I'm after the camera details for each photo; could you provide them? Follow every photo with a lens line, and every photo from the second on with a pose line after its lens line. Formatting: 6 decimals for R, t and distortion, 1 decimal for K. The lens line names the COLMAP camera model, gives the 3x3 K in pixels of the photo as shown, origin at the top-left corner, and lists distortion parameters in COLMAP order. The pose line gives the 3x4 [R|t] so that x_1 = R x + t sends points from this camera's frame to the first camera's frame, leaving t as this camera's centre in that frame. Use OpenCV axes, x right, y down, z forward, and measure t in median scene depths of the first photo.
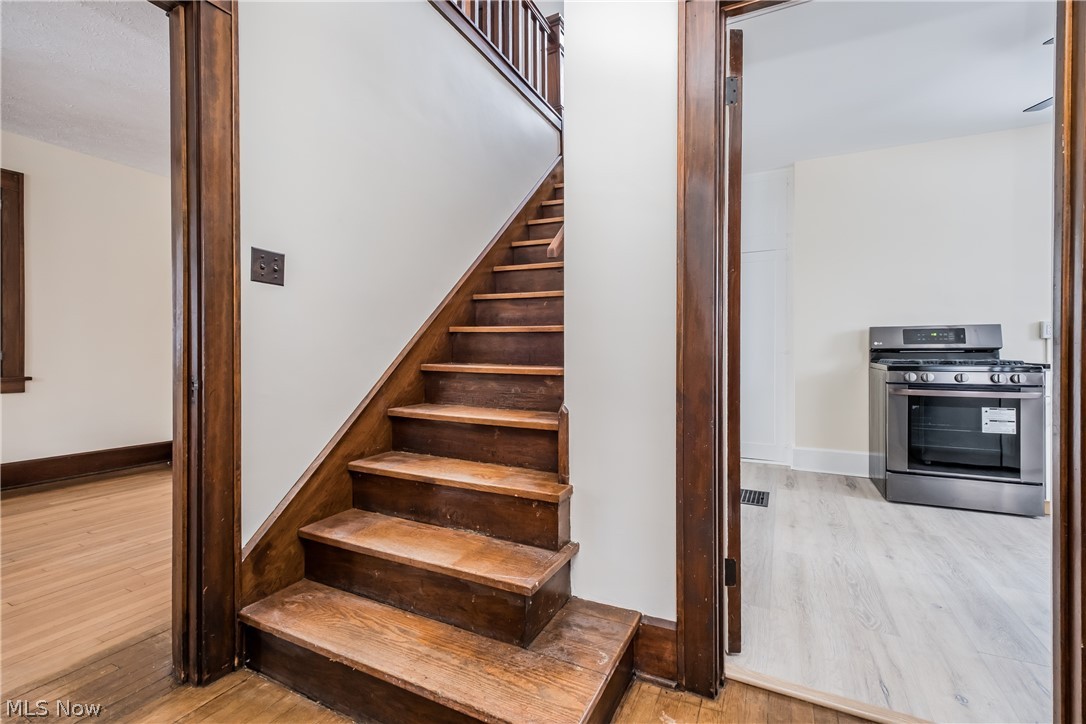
lens RADIAL K [[478.8, 0, 544.0], [0, 478.8, 356.9], [0, 0, 1]] dist [0.019623, -0.004842]
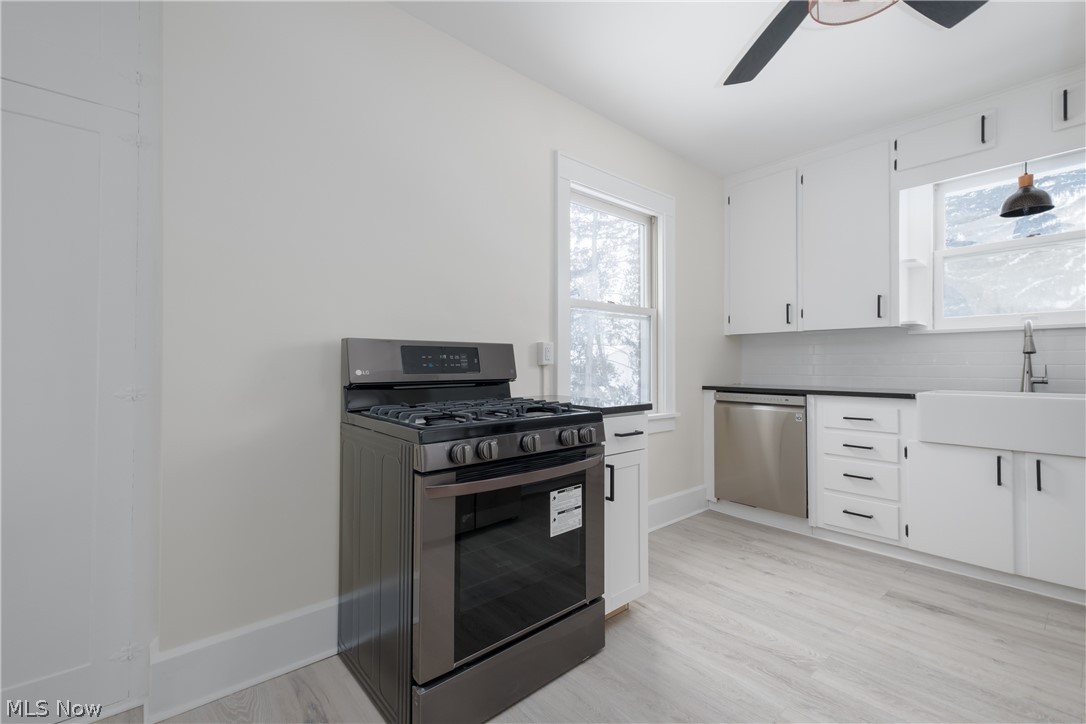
lens RADIAL K [[478.8, 0, 552.3], [0, 478.8, 356.5], [0, 0, 1]] dist [0.019623, -0.004842]
pose [[0.381253, 0.015613, 0.924339, 0.339135], [0.005447, 0.999802, -0.019134, -0.036094], [-0.924455, 0.012330, 0.381093, 0.679592]]
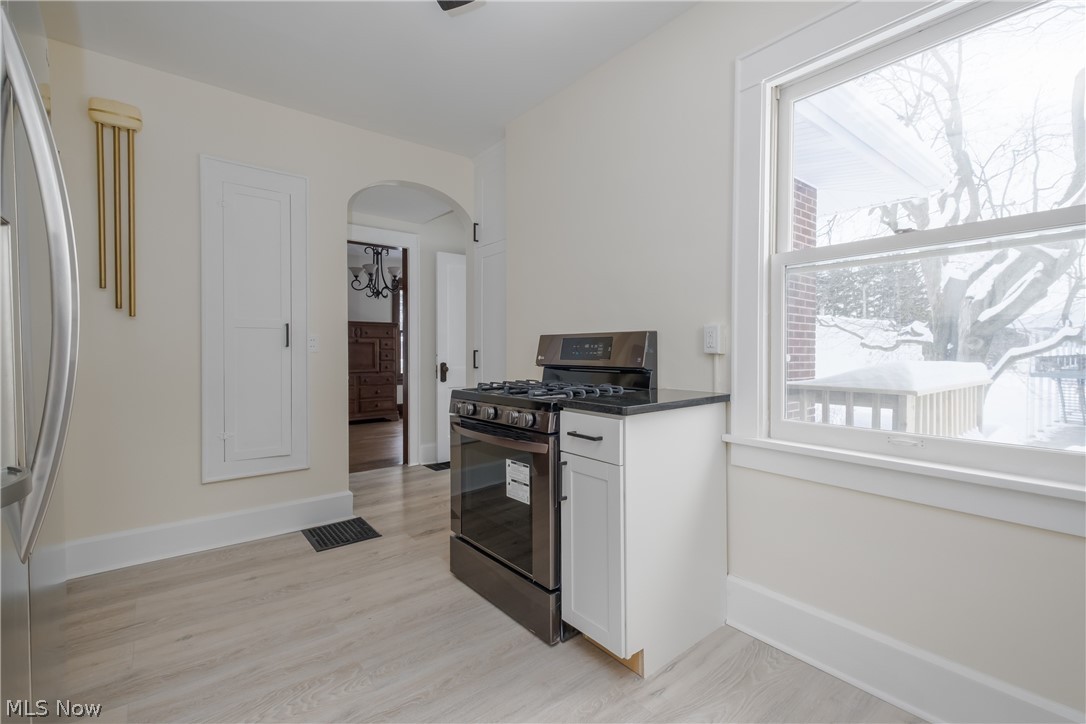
lens RADIAL K [[478.8, 0, 546.9], [0, 478.8, 358.4], [0, 0, 1]] dist [0.019623, -0.004842]
pose [[0.902088, 0.009993, -0.431437, 1.070584], [-0.006460, 0.999933, 0.009654, -0.036031], [0.431504, -0.005922, 0.902091, 0.369223]]
